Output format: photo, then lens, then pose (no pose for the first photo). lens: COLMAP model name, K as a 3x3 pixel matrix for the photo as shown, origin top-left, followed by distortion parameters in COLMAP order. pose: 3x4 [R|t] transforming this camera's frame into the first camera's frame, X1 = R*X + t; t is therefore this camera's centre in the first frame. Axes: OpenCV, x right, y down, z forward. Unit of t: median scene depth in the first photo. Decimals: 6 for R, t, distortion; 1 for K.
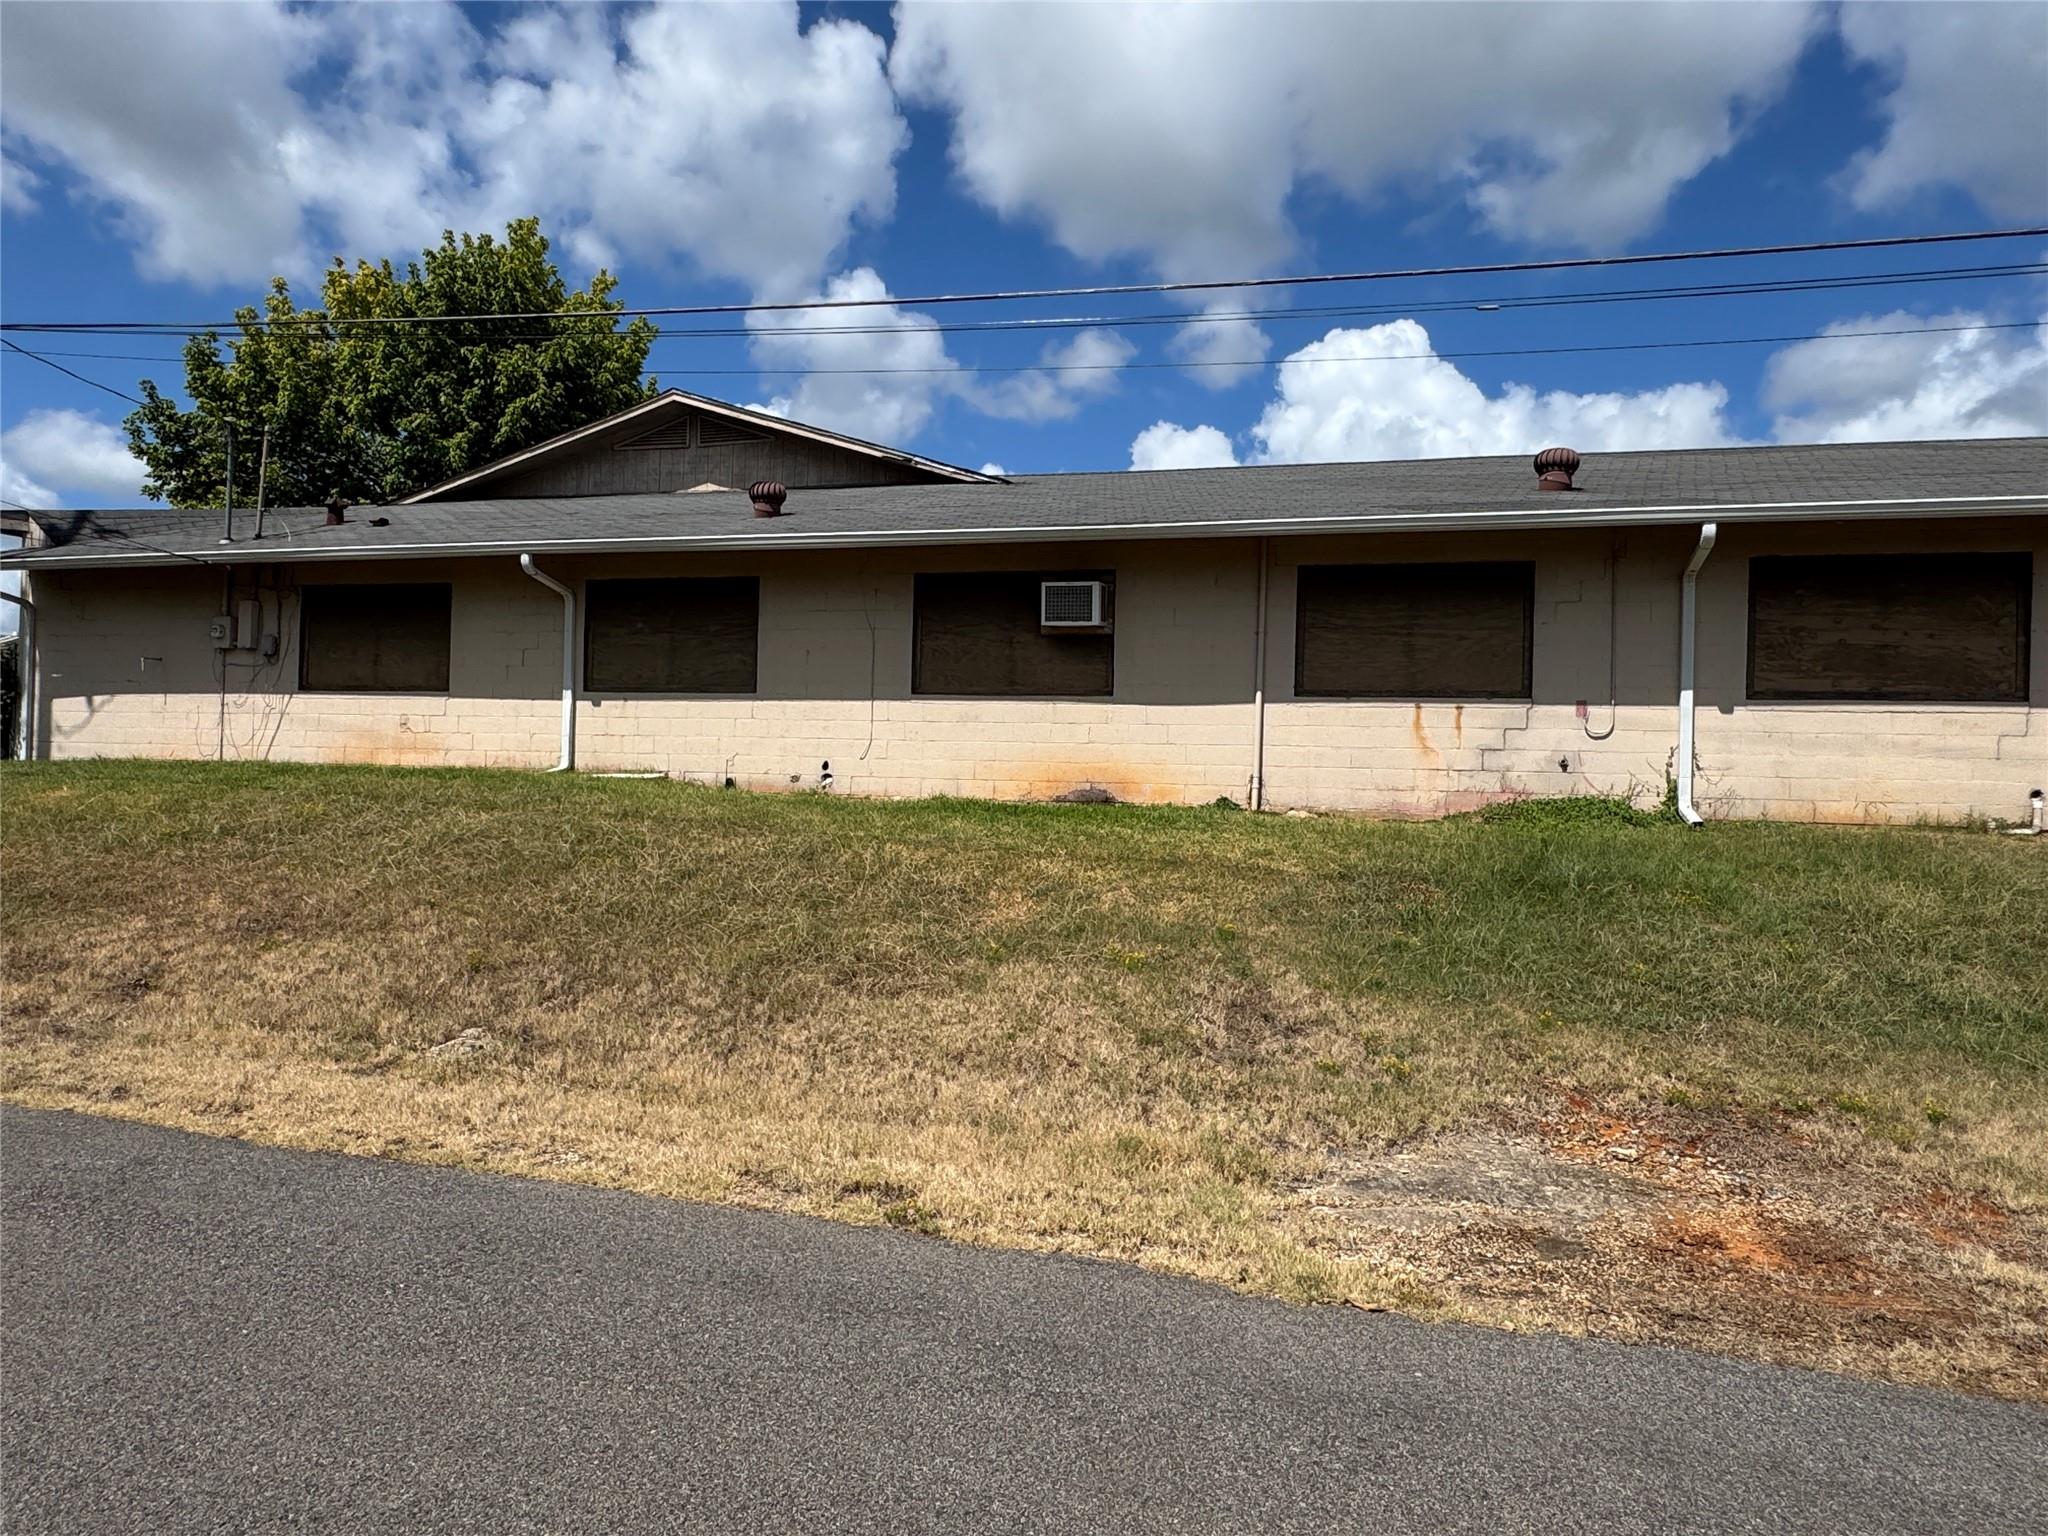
lens RADIAL K [[1294.0, 0, 1028.7], [0, 1294.0, 756.3], [0, 0, 1]] dist [-0.008430, 0.002690]
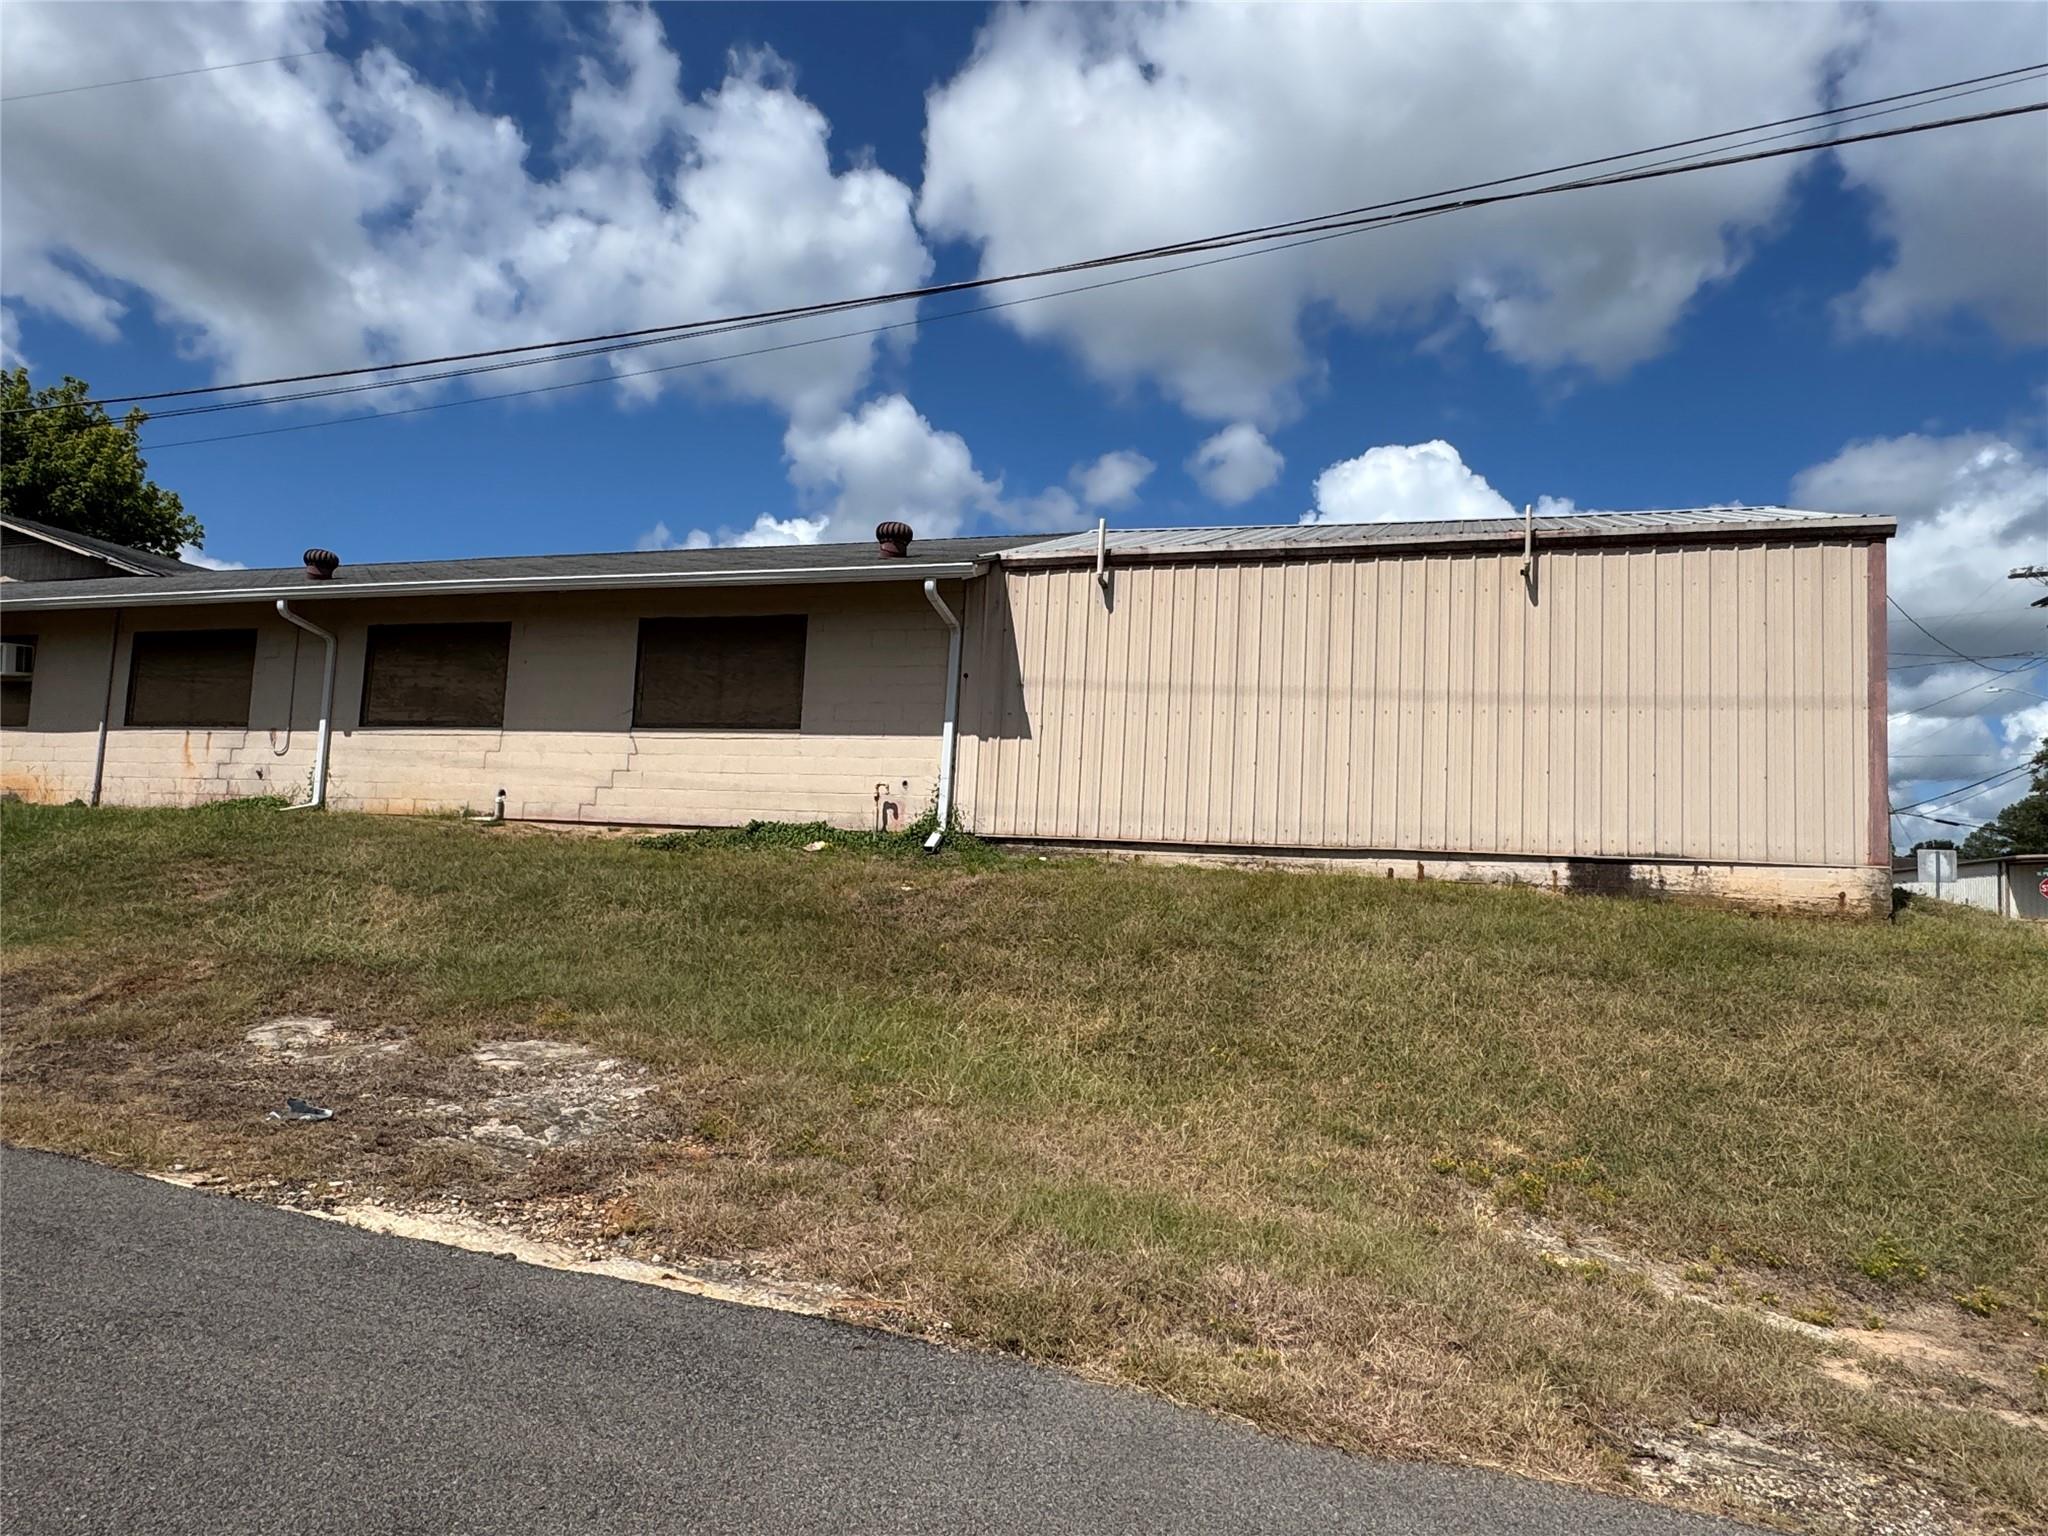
lens RADIAL K [[1294.0, 0, 1021.2], [0, 1294.0, 772.3], [0, 0, 1]] dist [-0.008430, 0.002690]
pose [[0.998705, 0.014455, -0.048788, 0.922239], [-0.017922, 0.997286, -0.071406, 0.063649], [0.047624, 0.072188, 0.996253, -0.243568]]
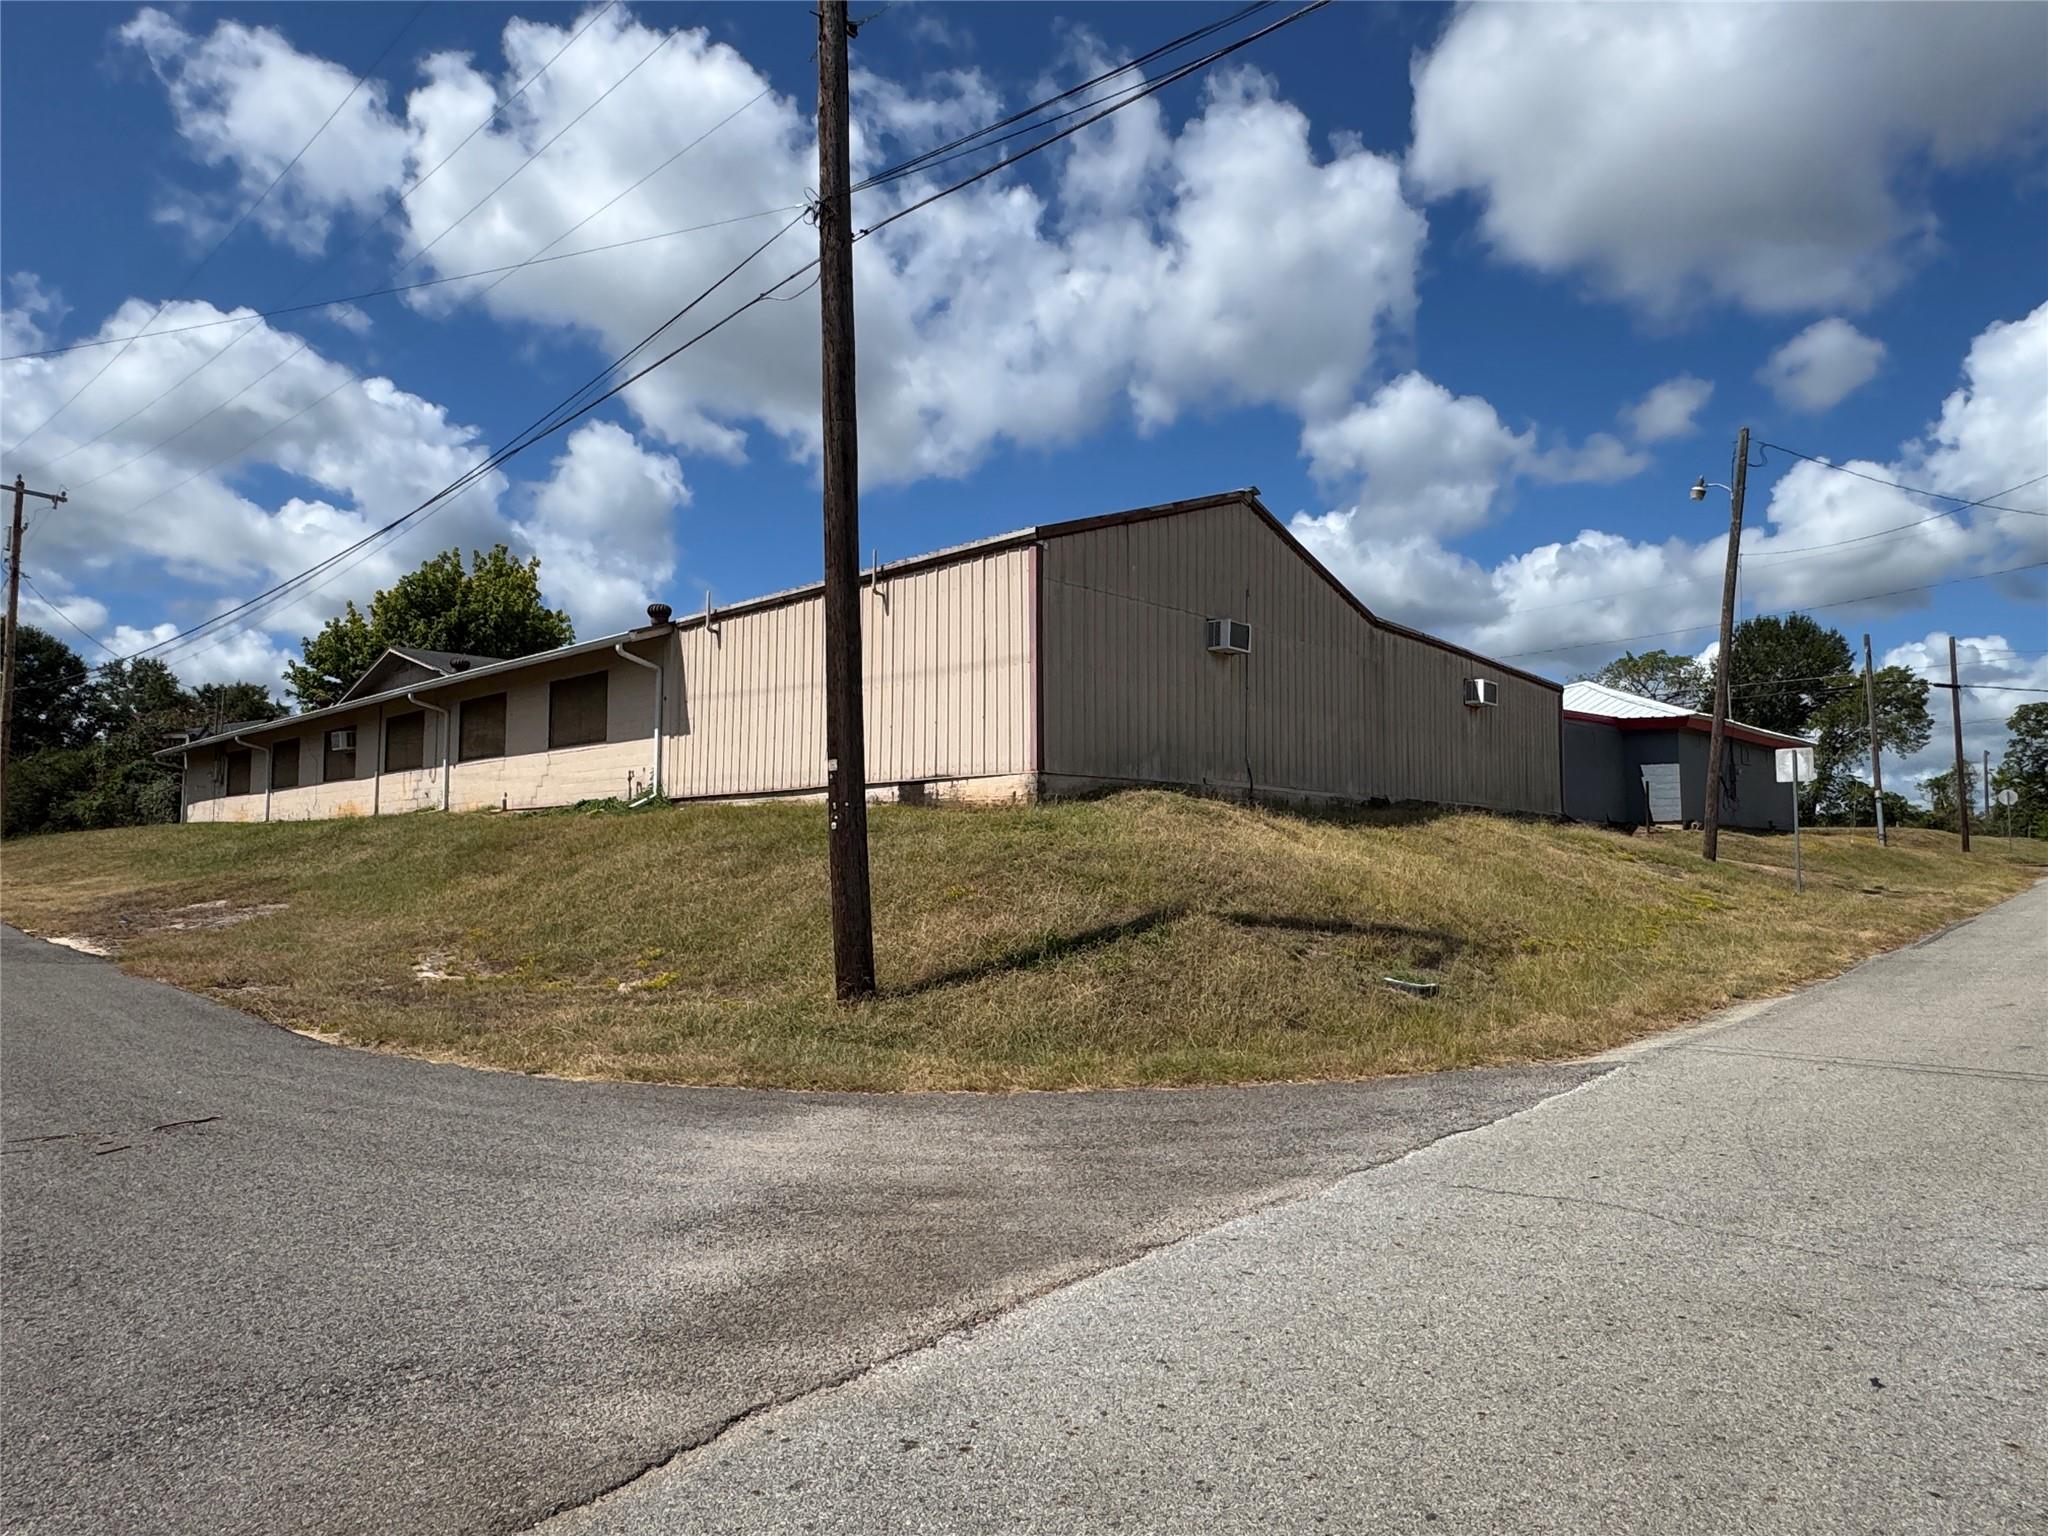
lens RADIAL K [[1294.0, 0, 1022.9], [0, 1294.0, 756.4], [0, 0, 1]] dist [-0.008430, 0.002690]
pose [[0.881139, -0.071609, -0.467404, 1.767742], [0.035105, 0.995645, -0.086359, 0.127606], [0.471552, 0.059686, 0.879816, -0.403622]]
